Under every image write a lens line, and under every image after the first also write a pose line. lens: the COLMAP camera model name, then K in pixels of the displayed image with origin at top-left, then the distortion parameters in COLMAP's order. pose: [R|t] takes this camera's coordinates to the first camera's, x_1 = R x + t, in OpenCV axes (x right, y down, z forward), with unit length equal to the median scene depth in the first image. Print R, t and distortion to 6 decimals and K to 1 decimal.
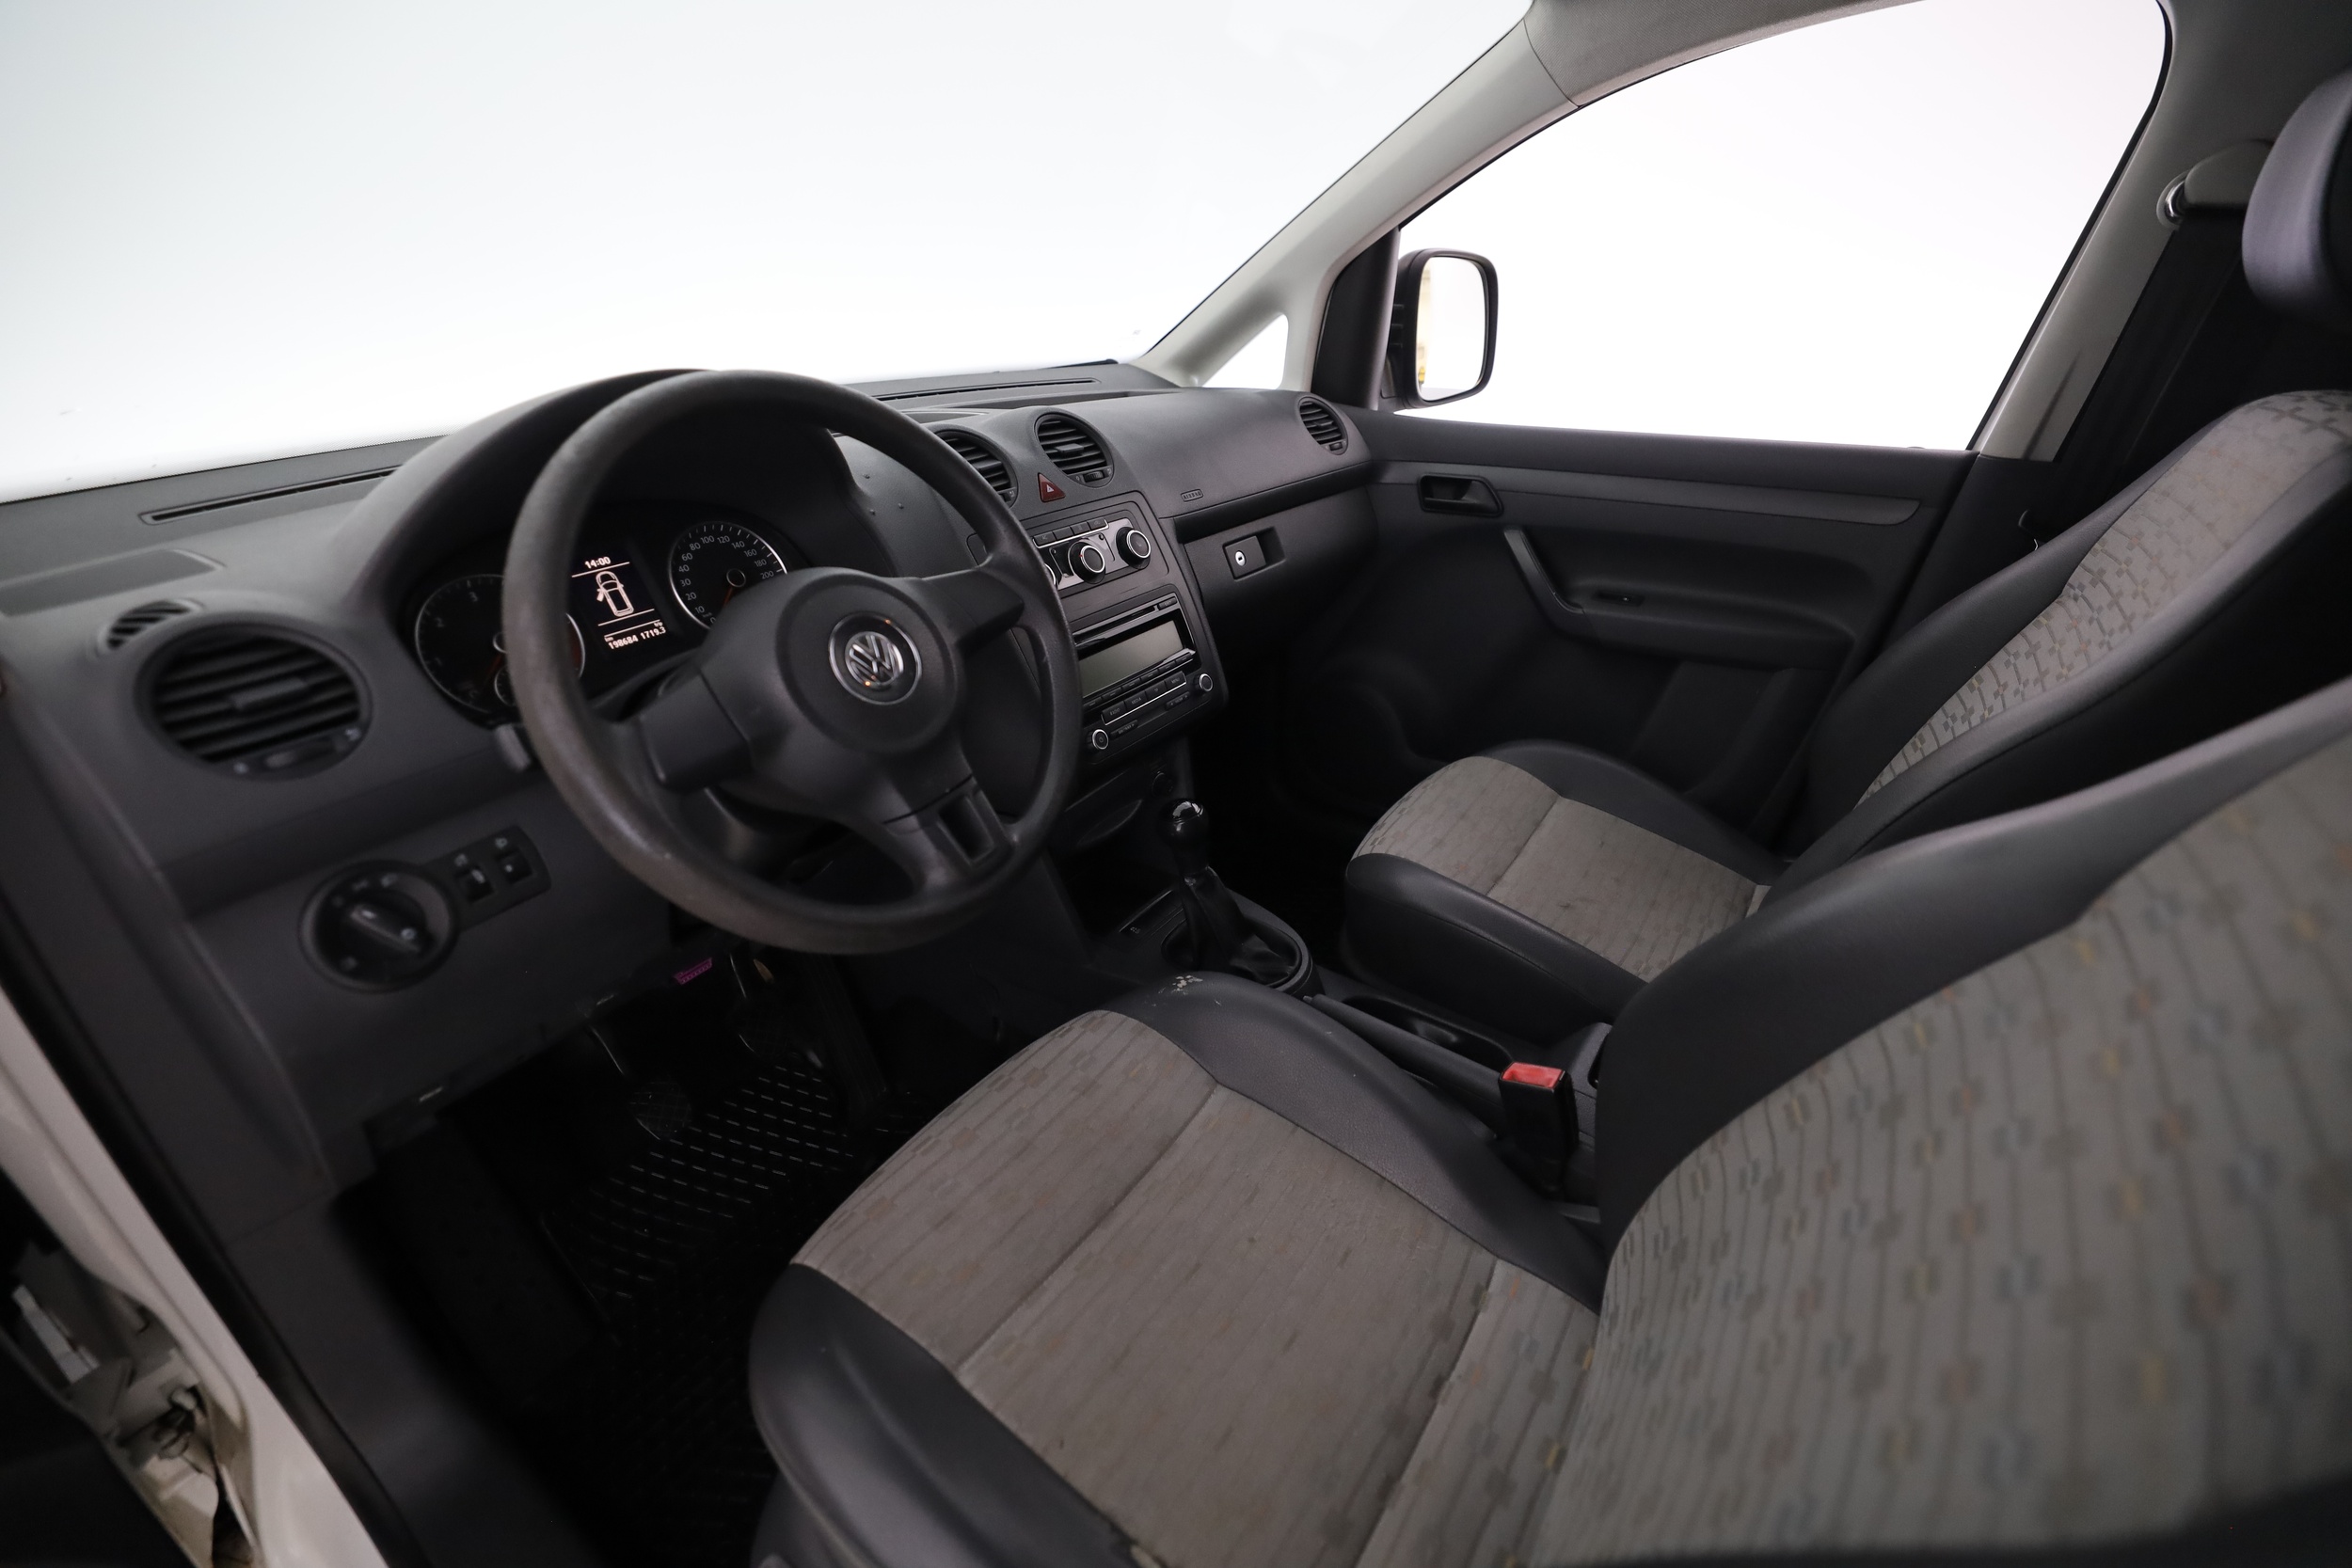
lens RADIAL K [[1026.3, 0, 1176.0], [0, 1026.3, 784.0], [0, 0, 1]] dist [0.000319, -0.000085]
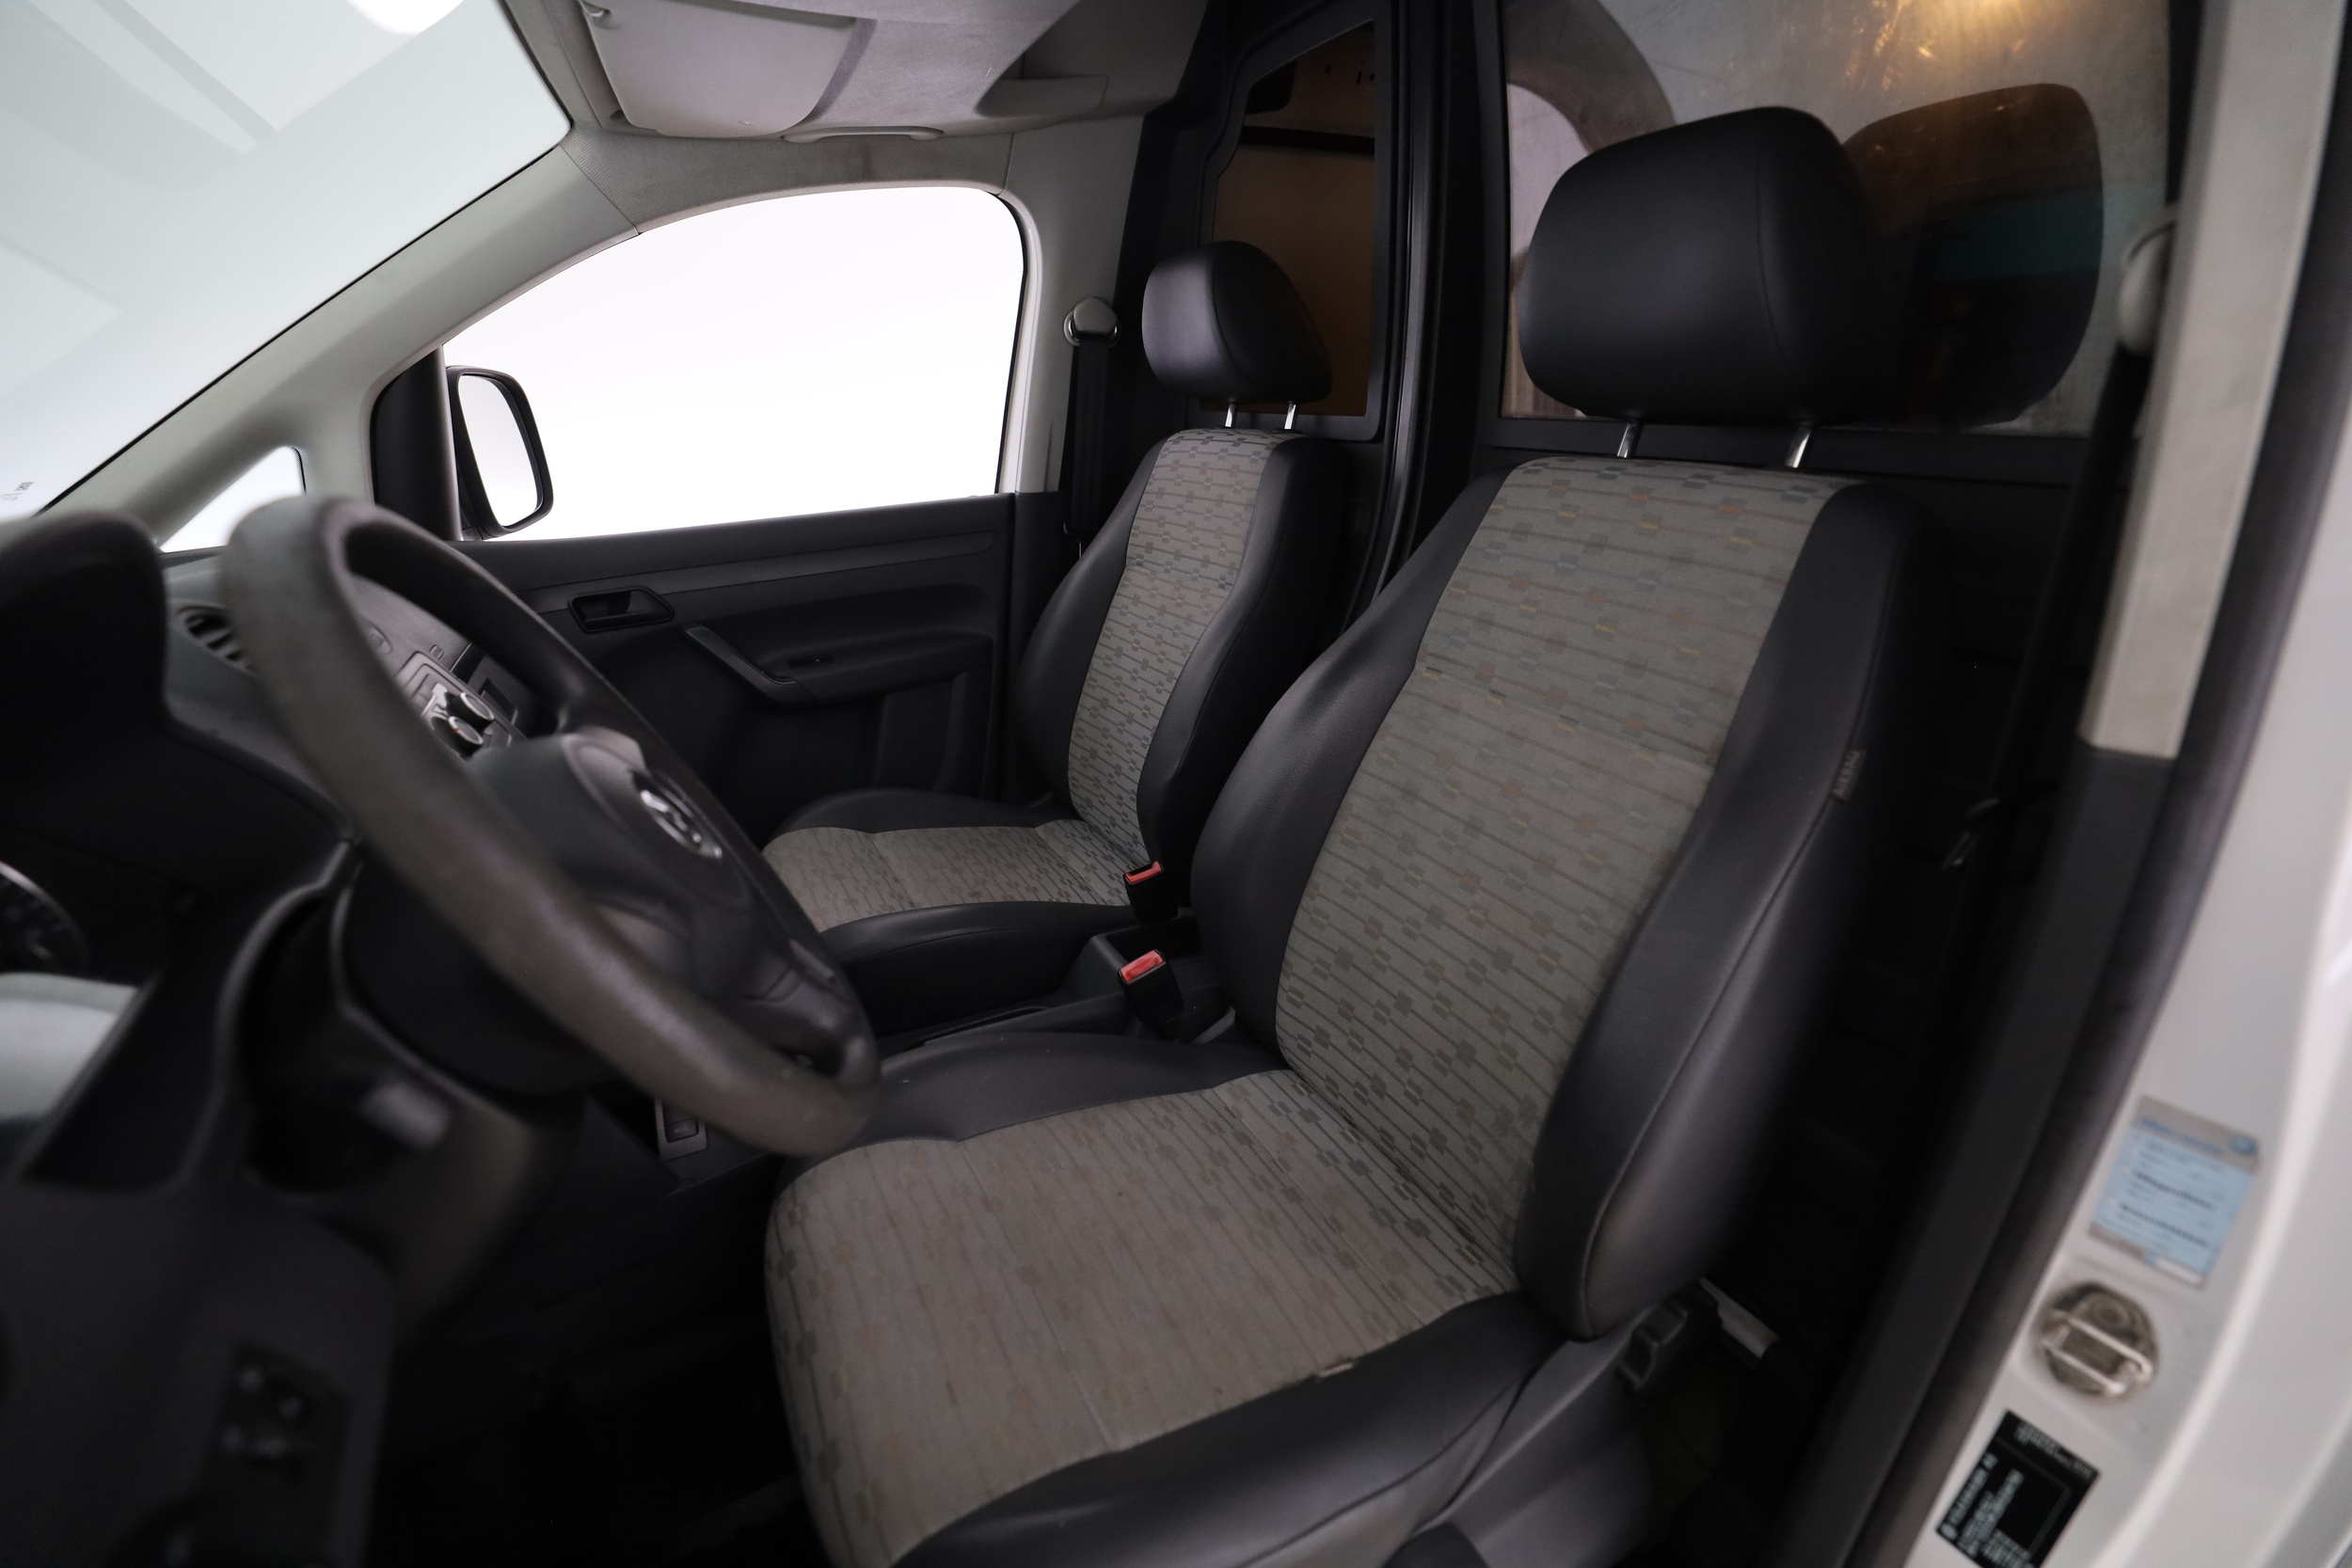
lens RADIAL K [[1050.6, 0, 1176.0], [0, 1050.6, 784.0], [0, 0, 1]] dist [-0.001385, 0.000238]
pose [[0.454303, -0.335171, 0.825390, -0.476686], [0.424686, 0.895948, 0.130072, -0.053859], [-0.783103, 0.291440, 0.549374, 0.137101]]
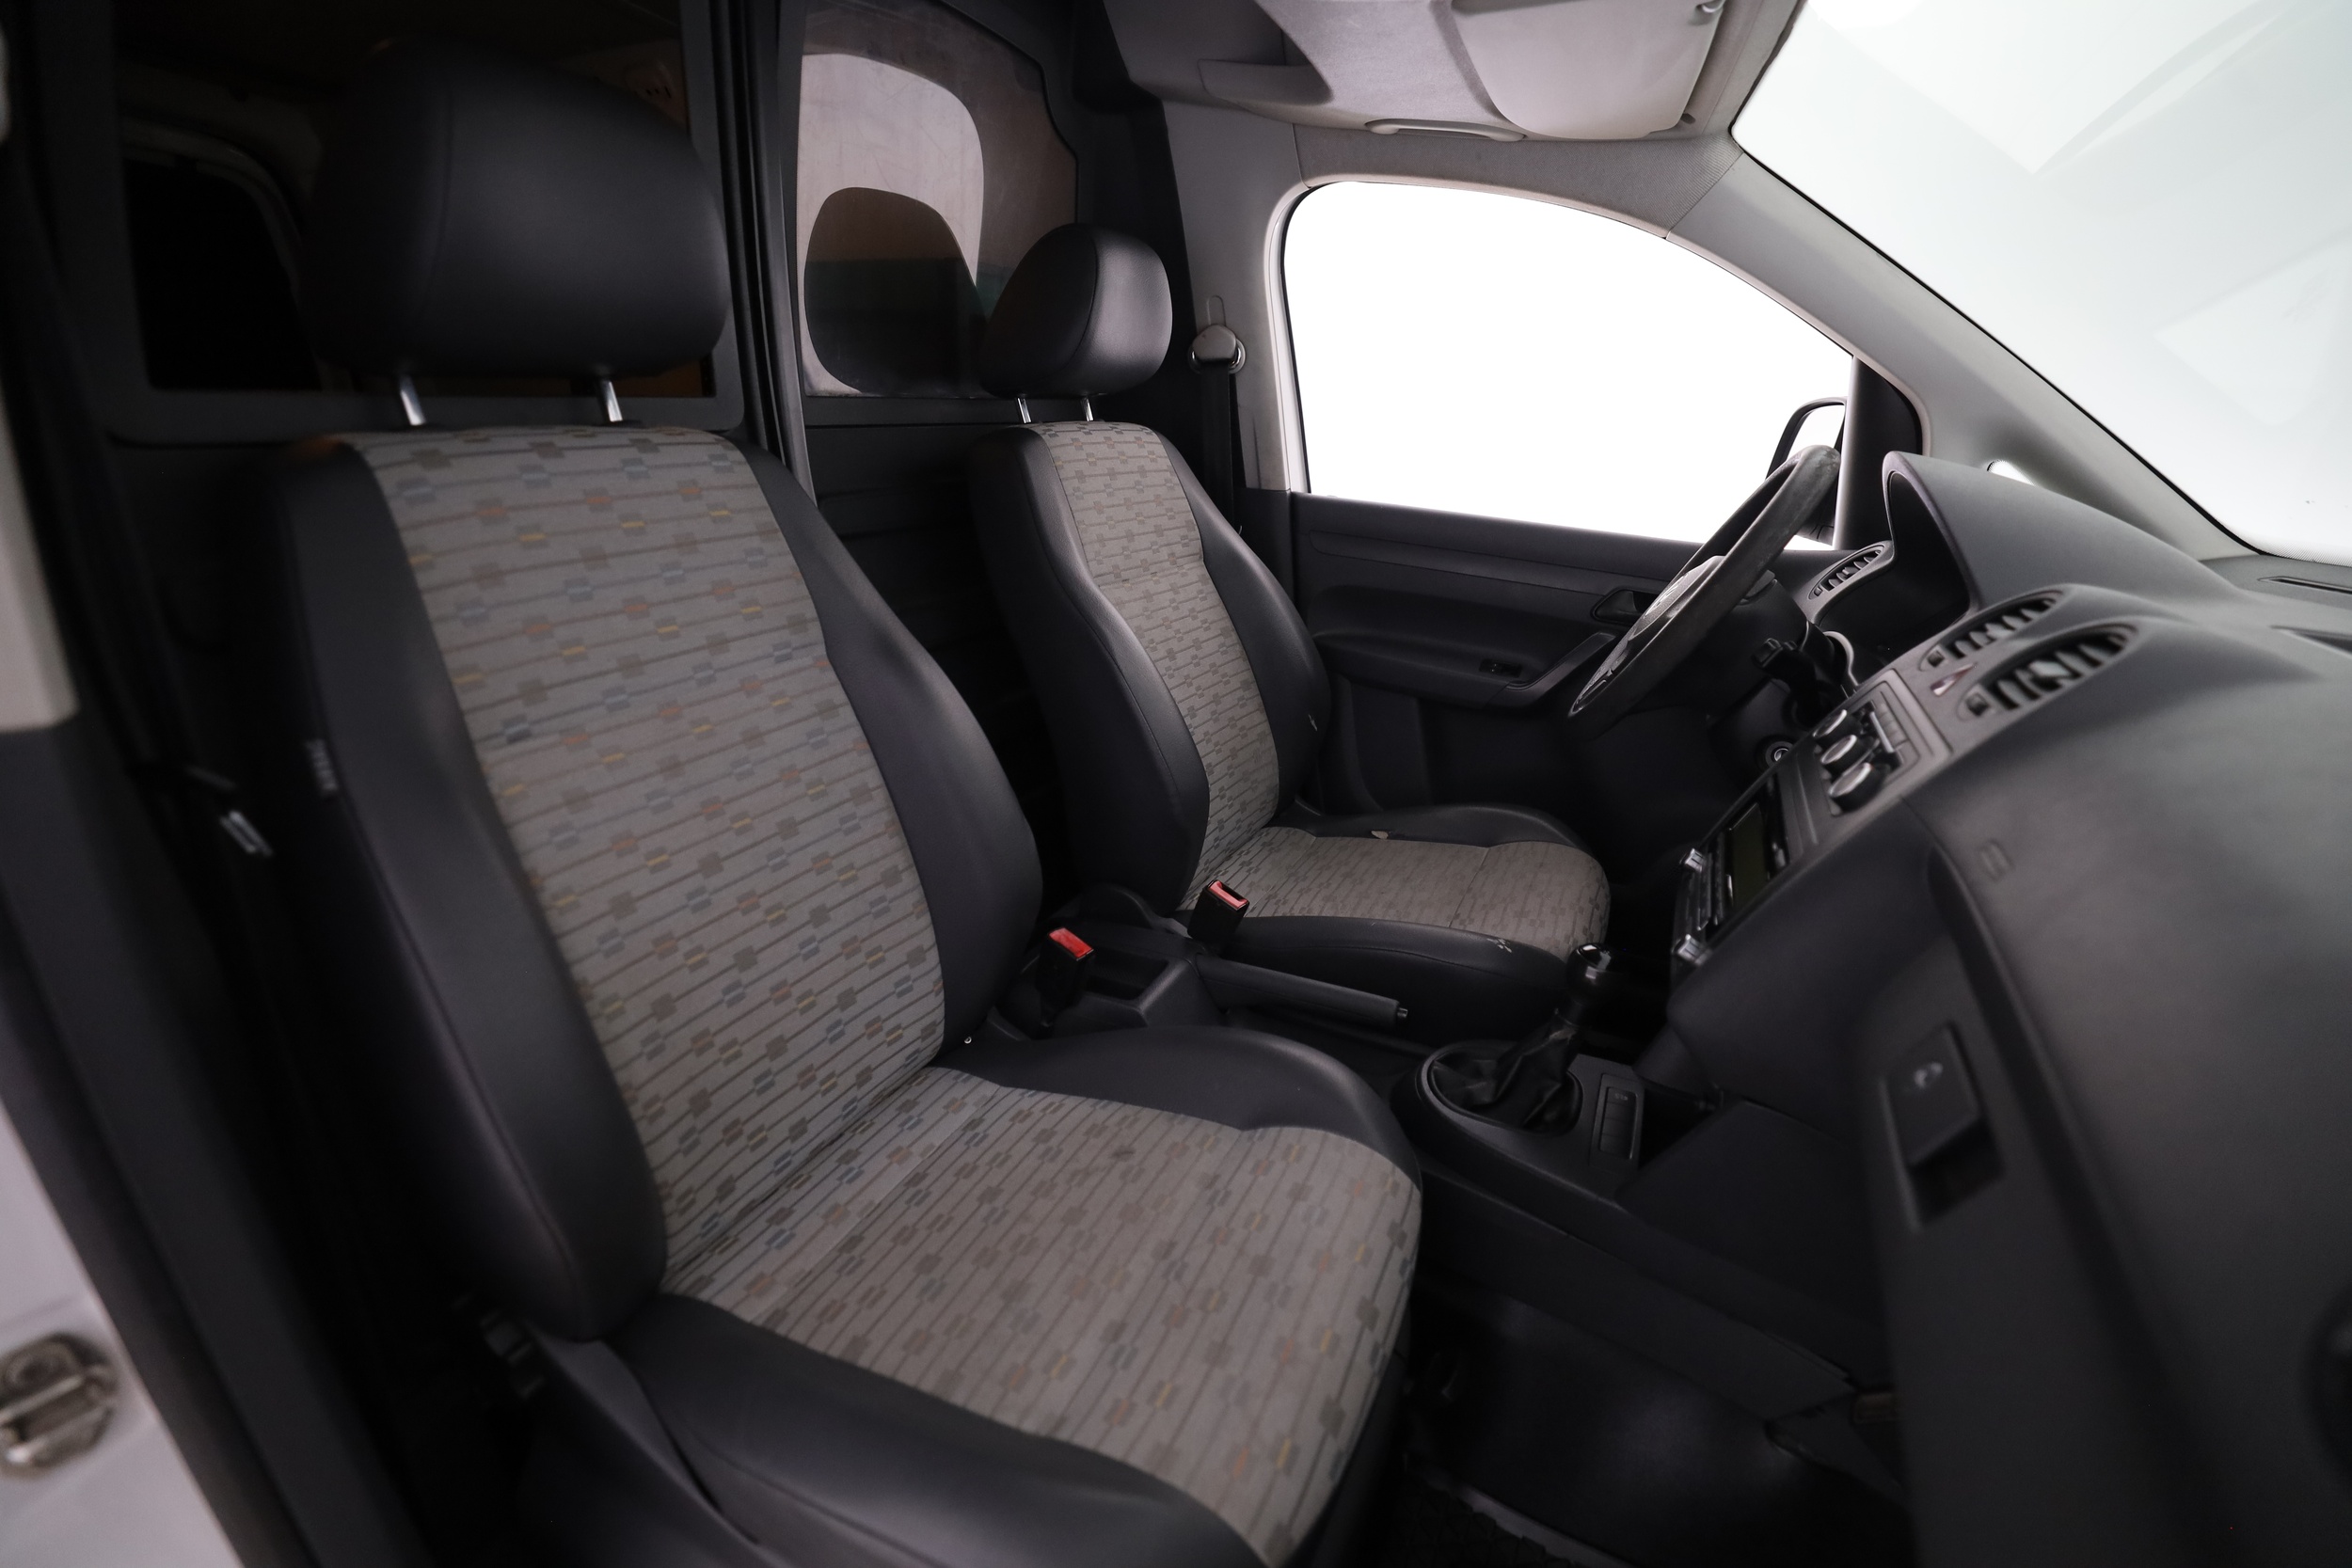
lens RADIAL K [[1050.6, 0, 1176.0], [0, 1050.6, 784.0], [0, 0, 1]] dist [-0.001385, 0.000238]
pose [[-0.985281, 0.006318, -0.170826, 0.467429], [-0.123551, 0.664302, 0.737183, -0.650376], [0.118138, 0.747438, -0.653743, 1.336537]]
